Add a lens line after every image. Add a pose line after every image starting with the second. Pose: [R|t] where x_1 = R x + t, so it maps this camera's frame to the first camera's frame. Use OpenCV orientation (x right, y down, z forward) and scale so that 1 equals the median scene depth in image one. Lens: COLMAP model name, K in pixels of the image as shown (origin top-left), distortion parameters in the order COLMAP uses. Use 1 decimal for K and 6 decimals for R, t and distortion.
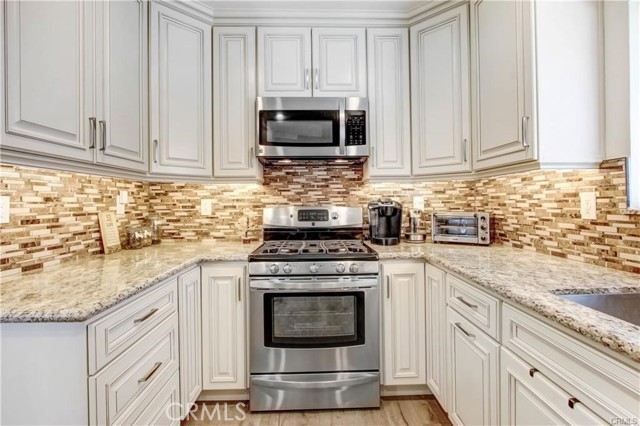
lens RADIAL K [[315.0, 0, 322.4], [0, 315.0, 202.7], [0, 0, 1]] dist [-0.018086, -0.000009]
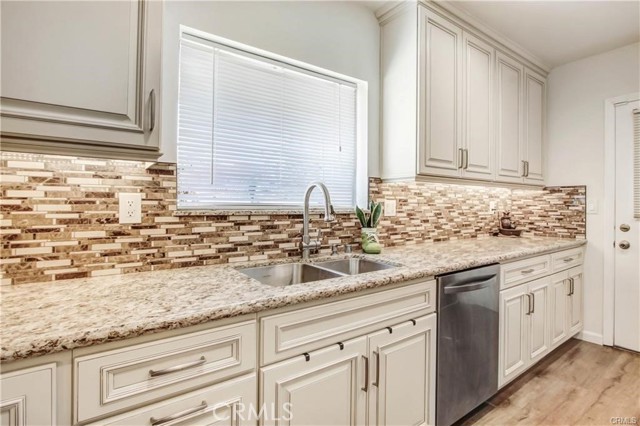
lens RADIAL K [[315.0, 0, 322.4], [0, 315.0, 202.7], [0, 0, 1]] dist [-0.018086, -0.000009]
pose [[-0.554766, 0.006561, 0.831980, -0.138690], [-0.004829, 0.999927, -0.011106, 0.001009], [-0.831992, -0.010179, -0.554694, 0.747177]]
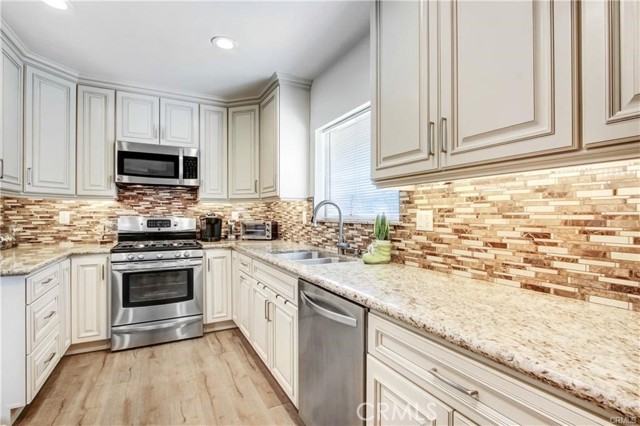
lens RADIAL K [[297.9, 0, 324.1], [0, 297.9, 214.5], [0, 0, 1]] dist [-0.009861, -0.000287]
pose [[0.885683, 0.010772, 0.464165, 0.009510], [-0.009815, 0.999942, -0.004478, -0.003614], [-0.464186, -0.000590, 0.885737, -0.646858]]
